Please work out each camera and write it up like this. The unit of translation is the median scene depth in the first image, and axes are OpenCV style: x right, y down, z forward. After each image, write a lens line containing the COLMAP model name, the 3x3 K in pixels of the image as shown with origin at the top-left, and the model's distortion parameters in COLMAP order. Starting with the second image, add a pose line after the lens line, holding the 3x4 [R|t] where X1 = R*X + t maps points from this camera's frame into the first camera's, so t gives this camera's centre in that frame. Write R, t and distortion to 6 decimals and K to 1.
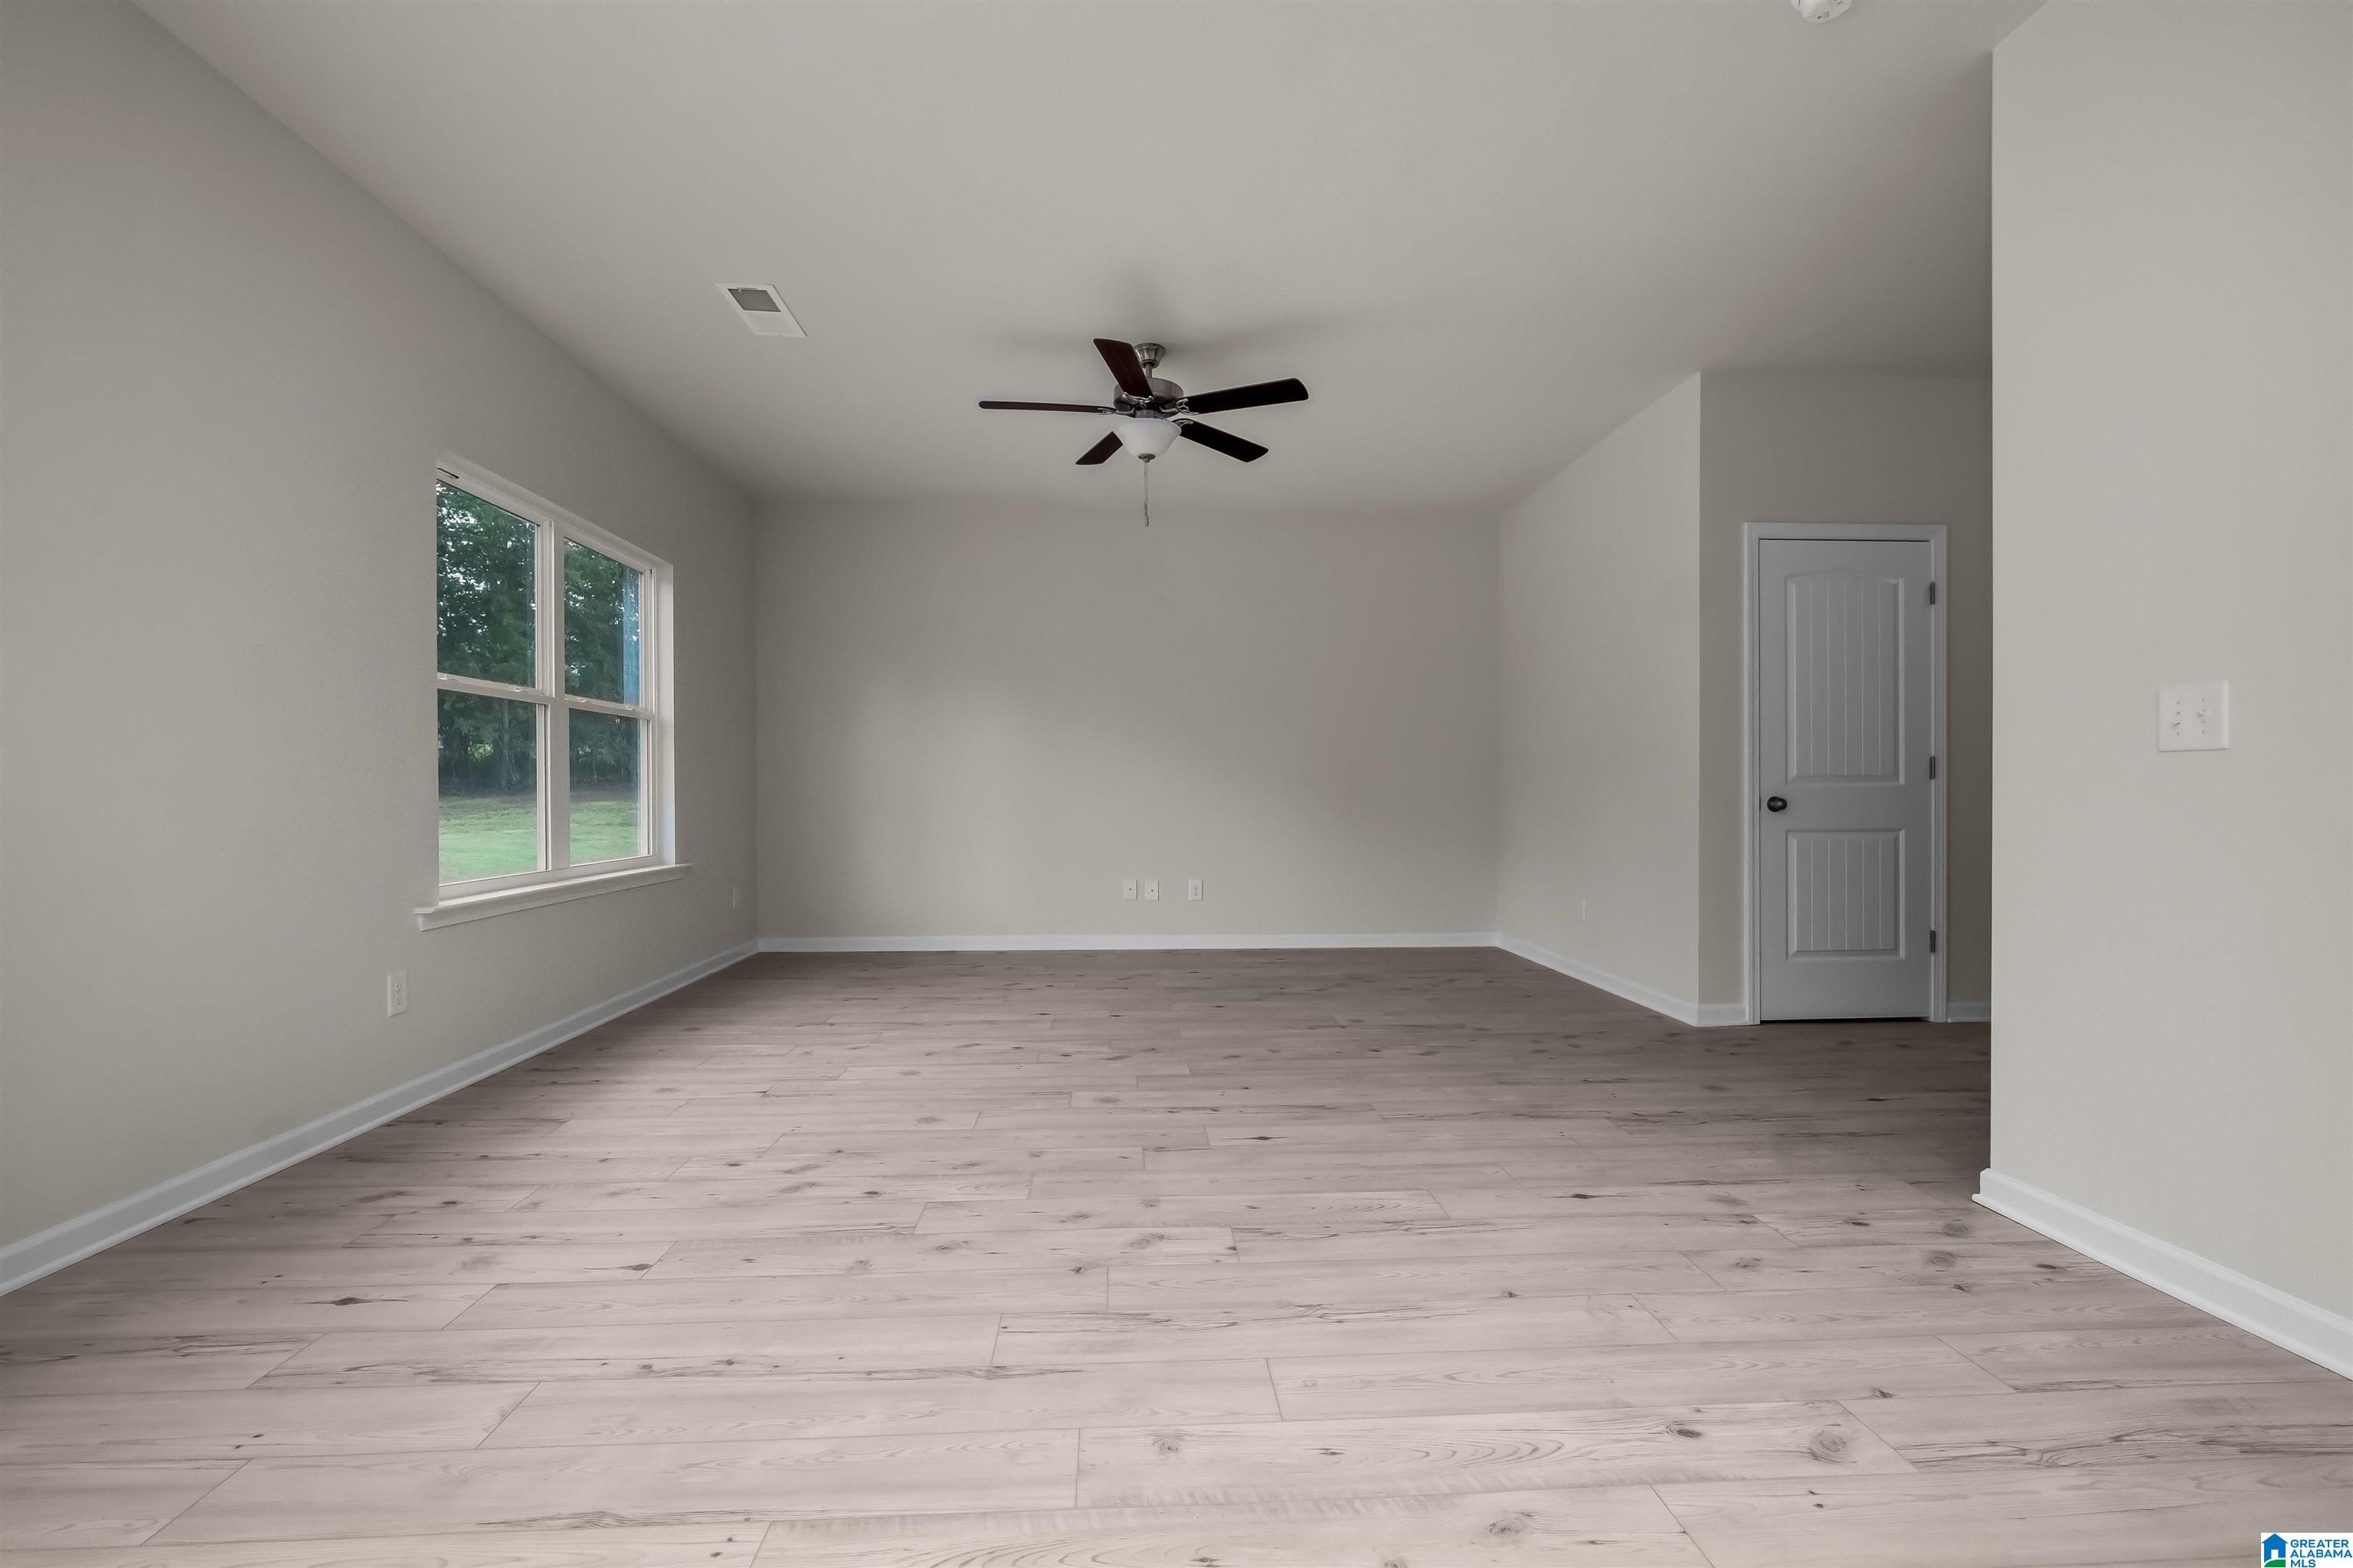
lens RADIAL K [[1037.6, 0, 1167.6], [0, 1037.6, 794.2], [0, 0, 1]] dist [-0.005640, -0.000272]
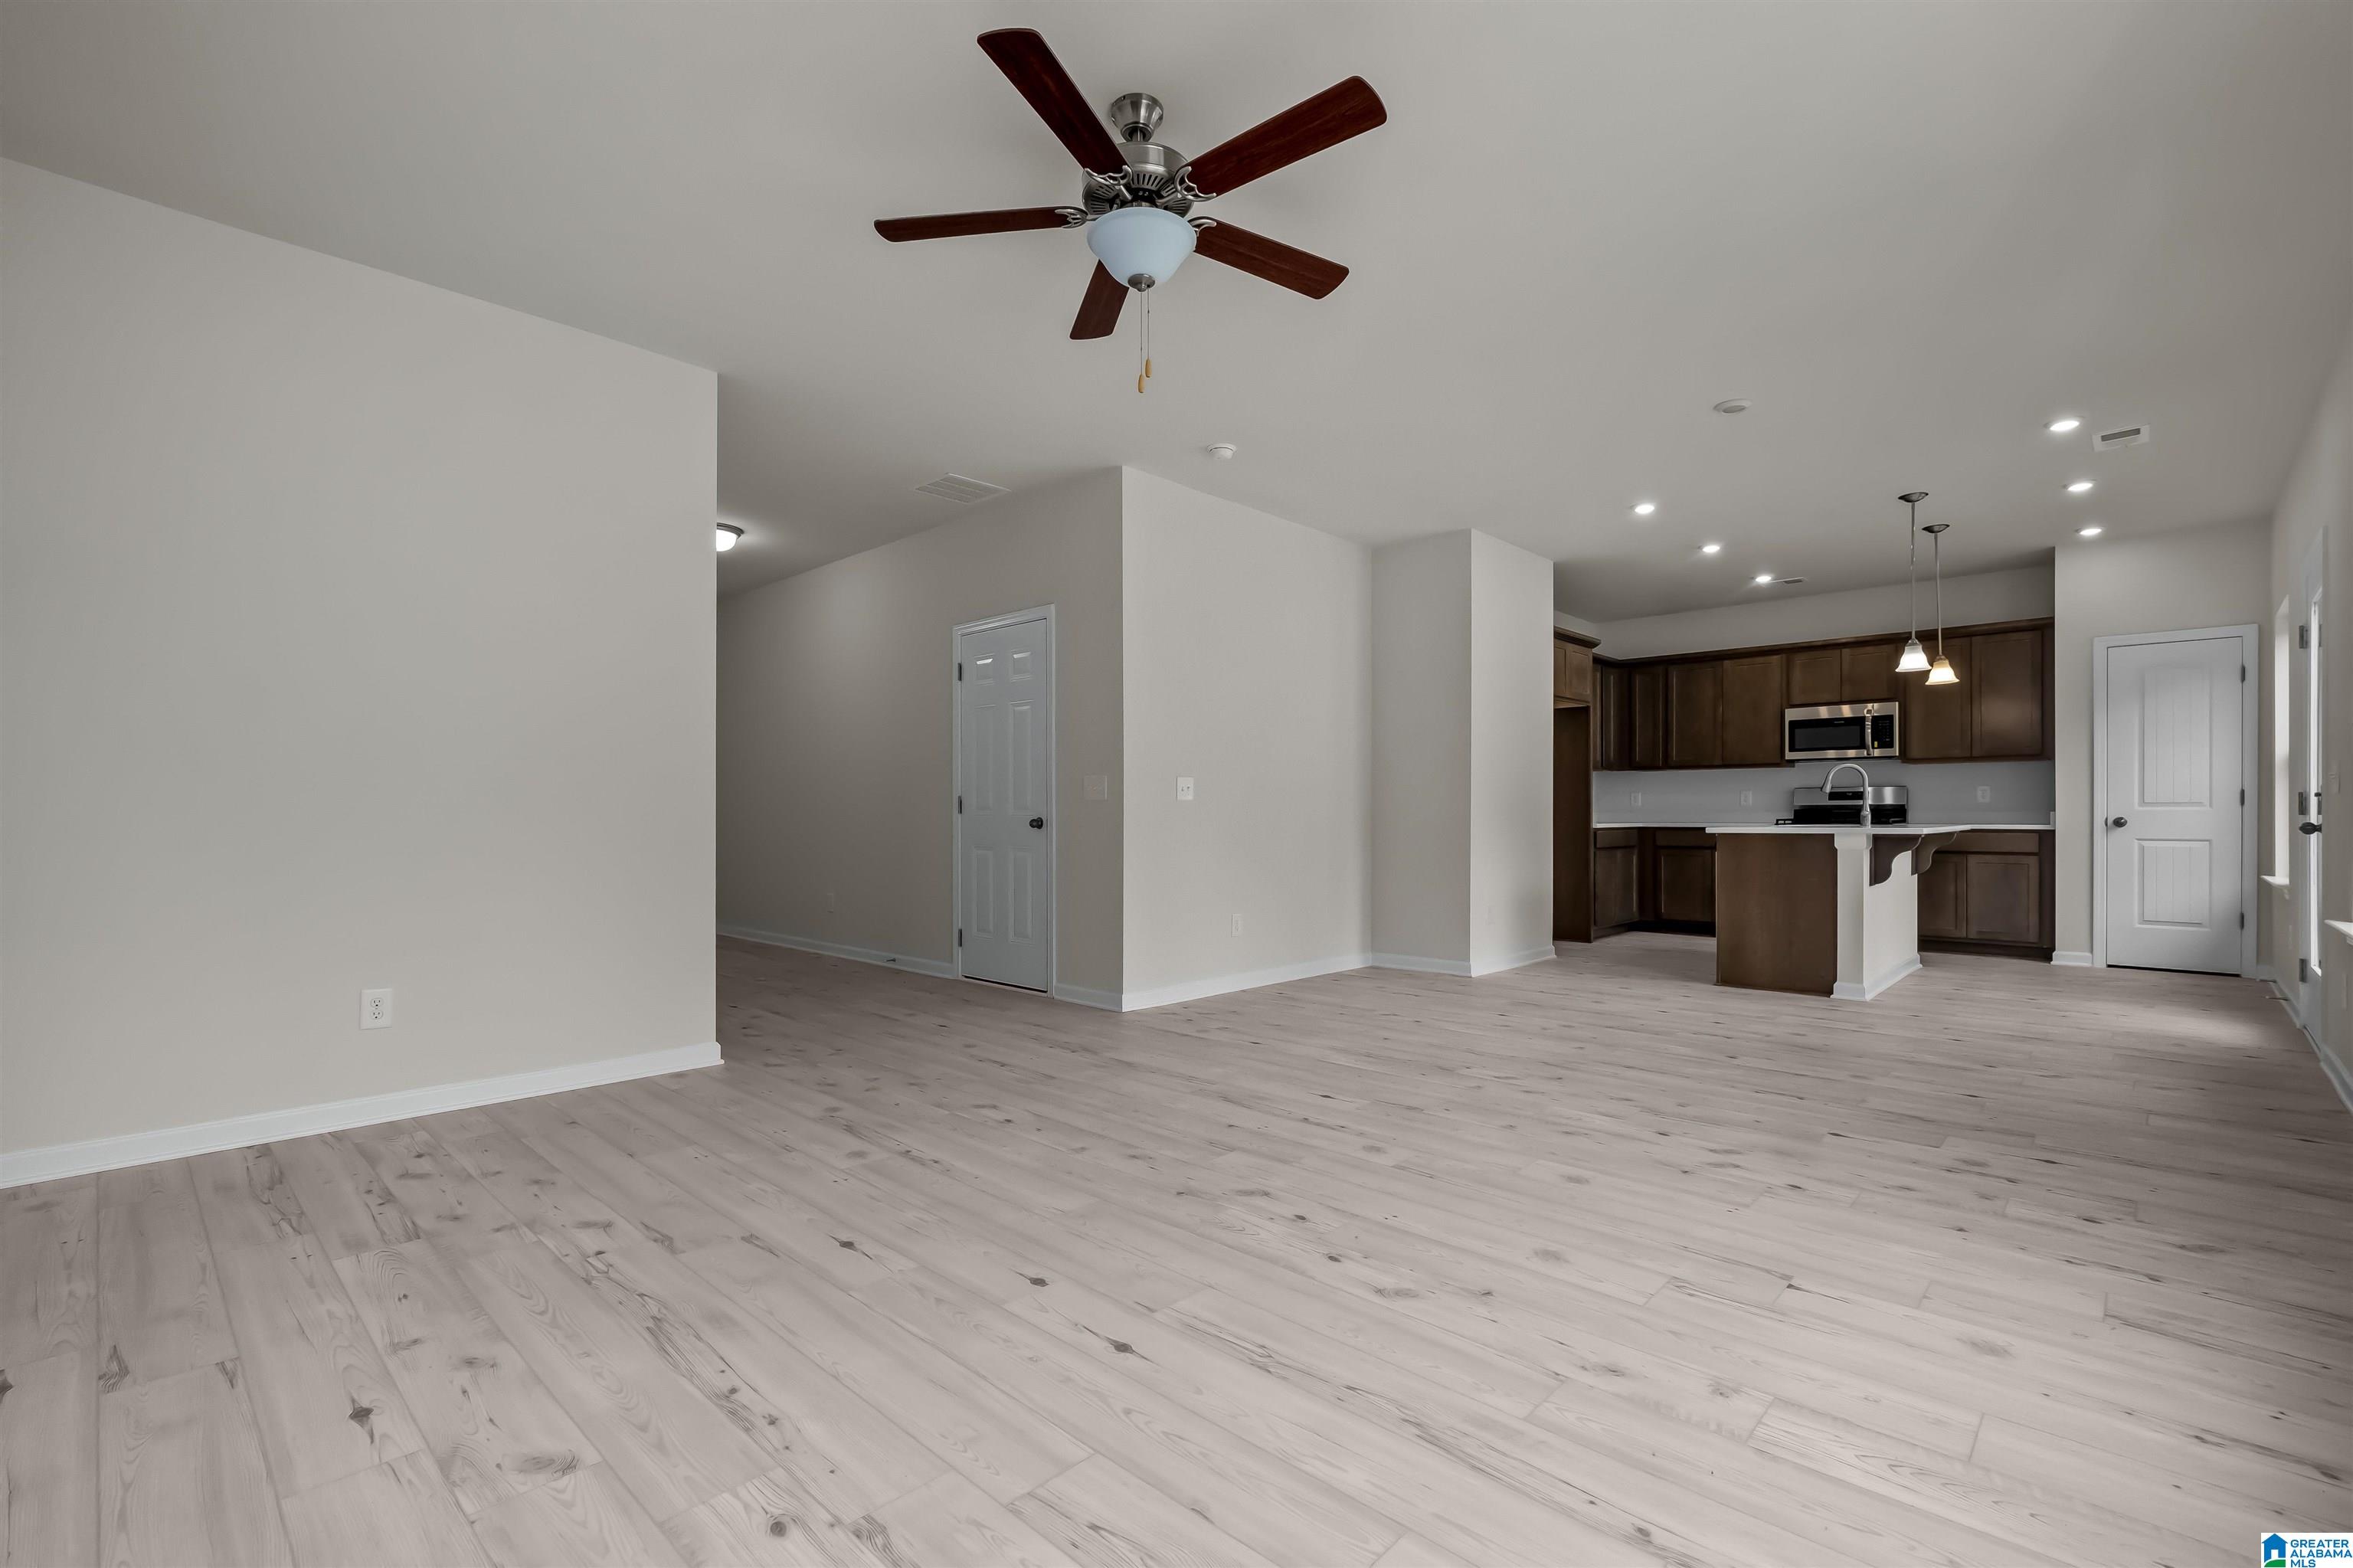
lens RADIAL K [[1037.6, 0, 1179.3], [0, 1037.6, 808.8], [0, 0, 1]] dist [-0.005640, -0.000272]
pose [[-0.689107, 0.004662, 0.724645, -0.617400], [0.002234, 0.999988, -0.004309, -0.005772], [-0.724657, -0.001350, -0.689109, 1.784821]]
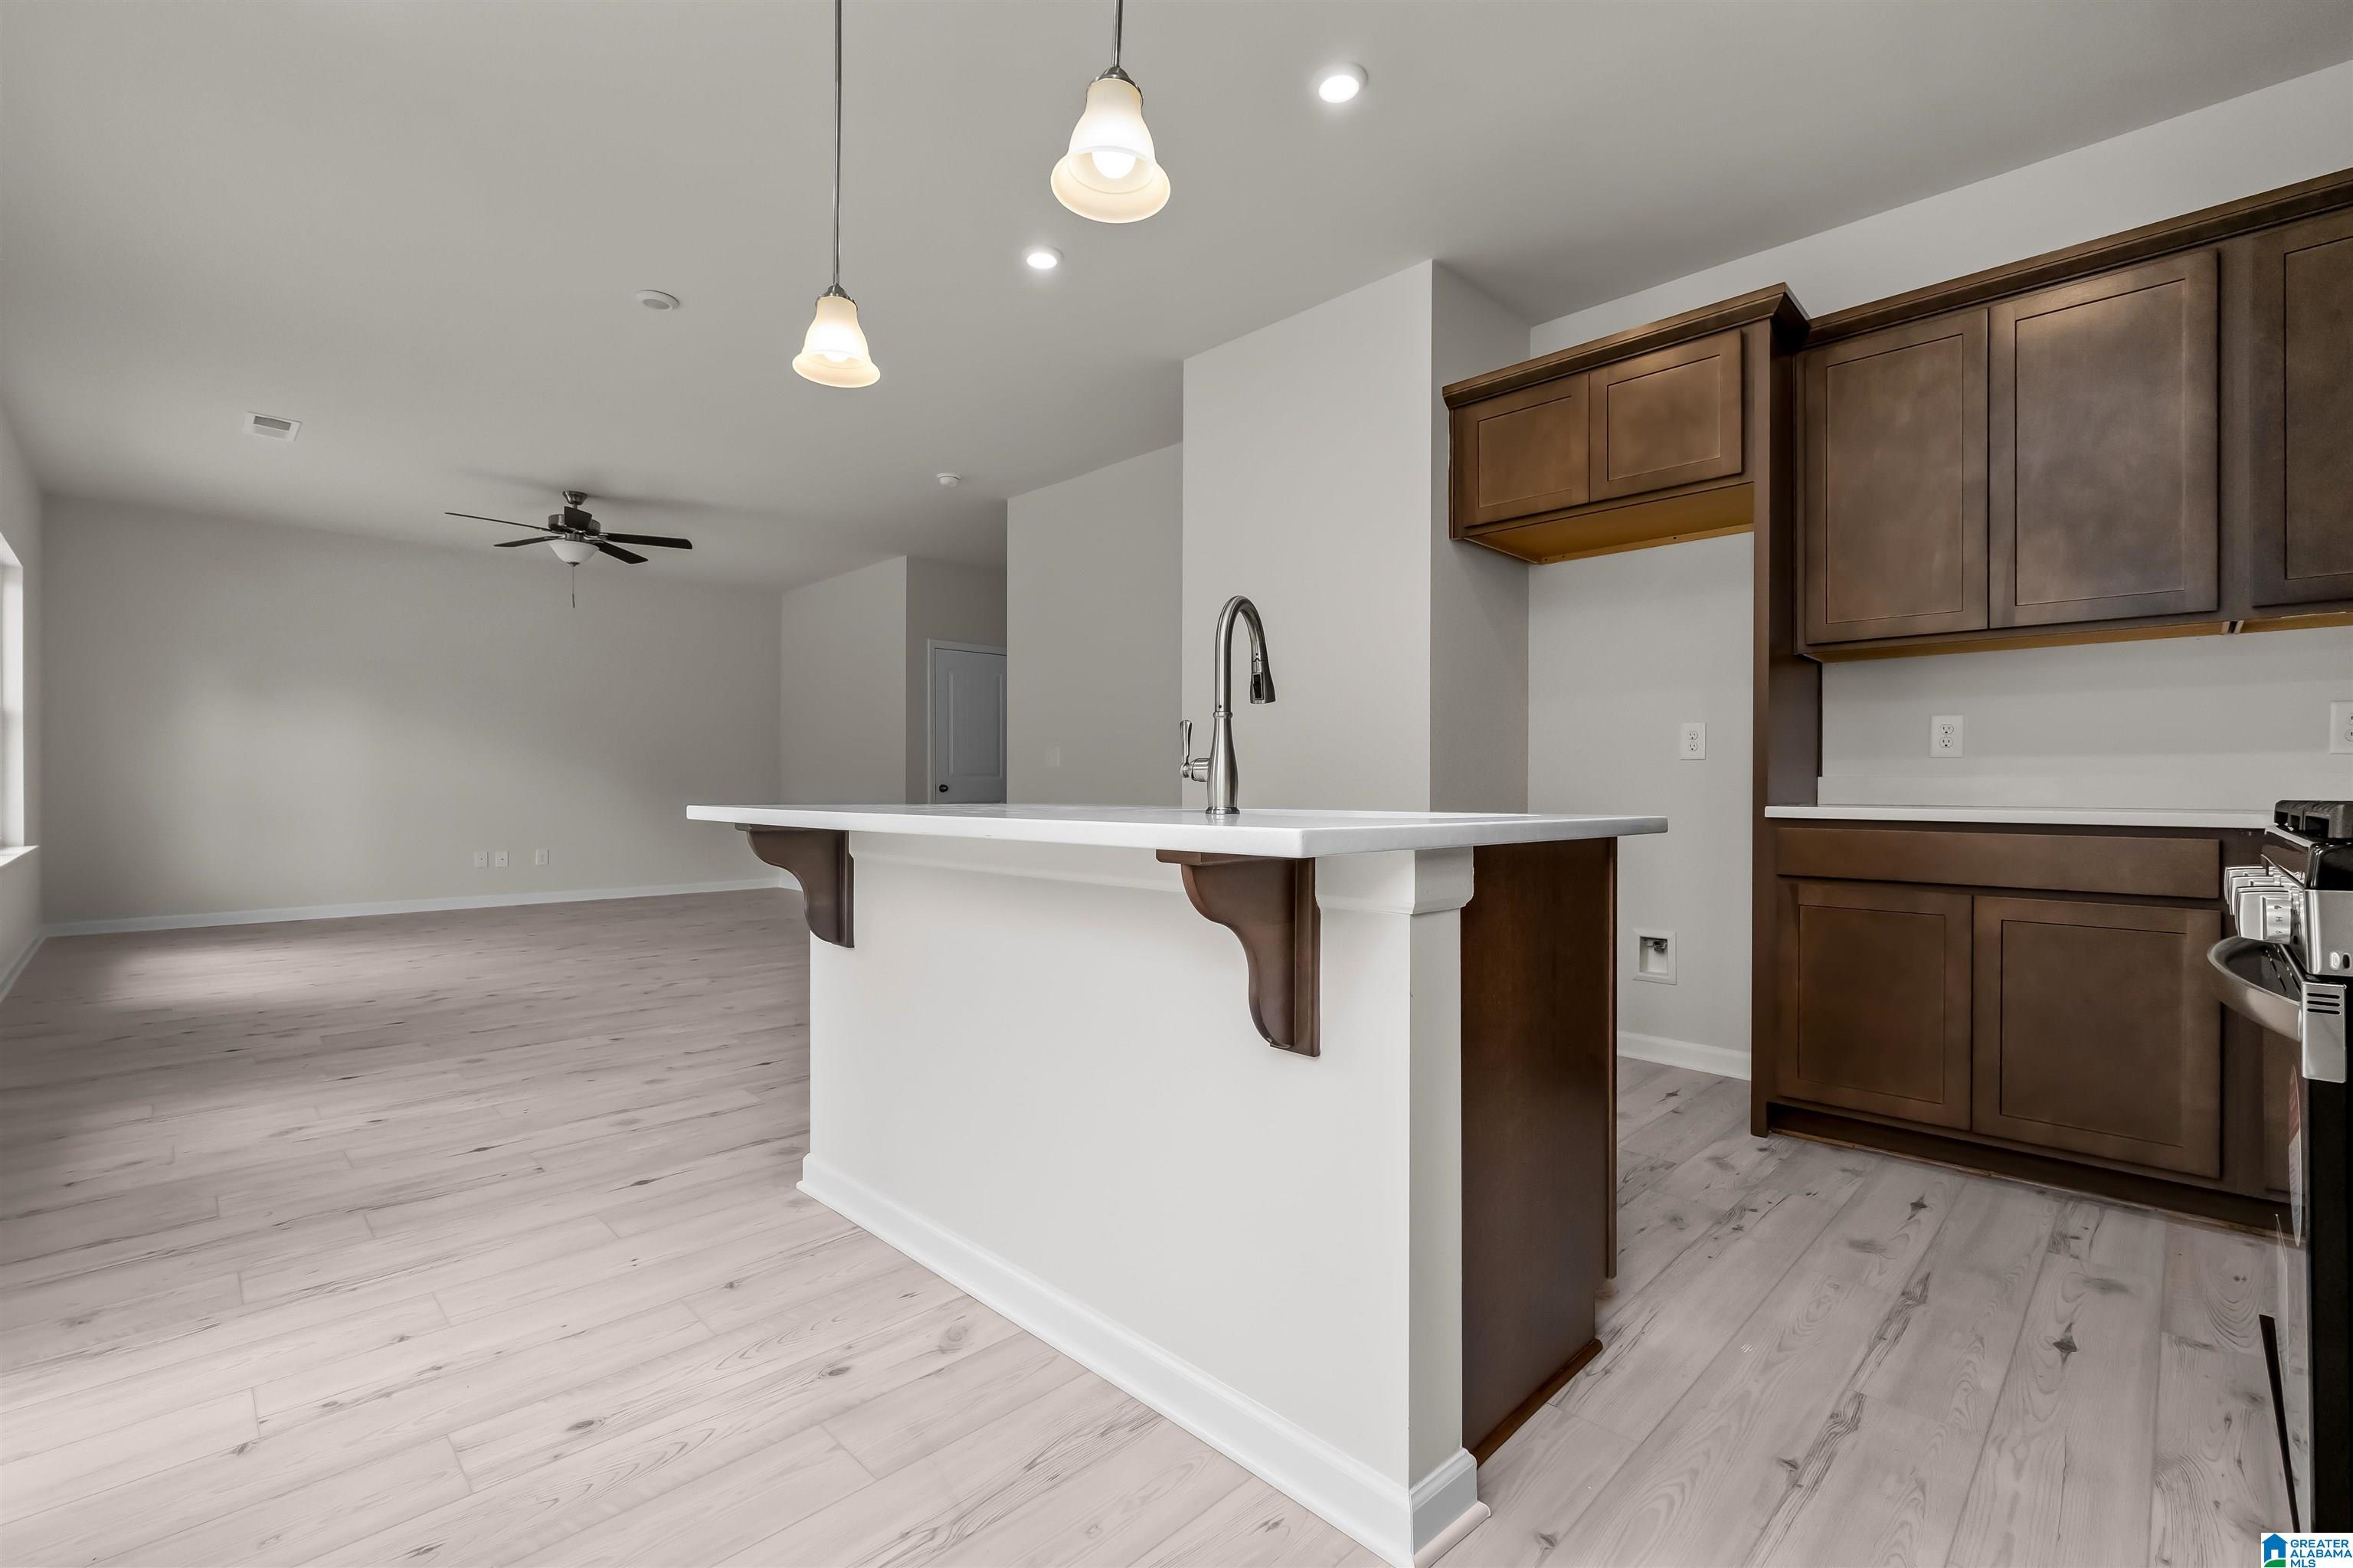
lens RADIAL K [[1037.6, 0, 1179.3], [0, 1037.6, 781.4], [0, 0, 1]] dist [-0.005640, -0.000272]
pose [[0.747571, 0.003393, 0.664173, -0.459805], [-0.004224, 0.999991, -0.000354, -0.007322], [-0.664169, -0.002541, 0.747578, -0.931925]]
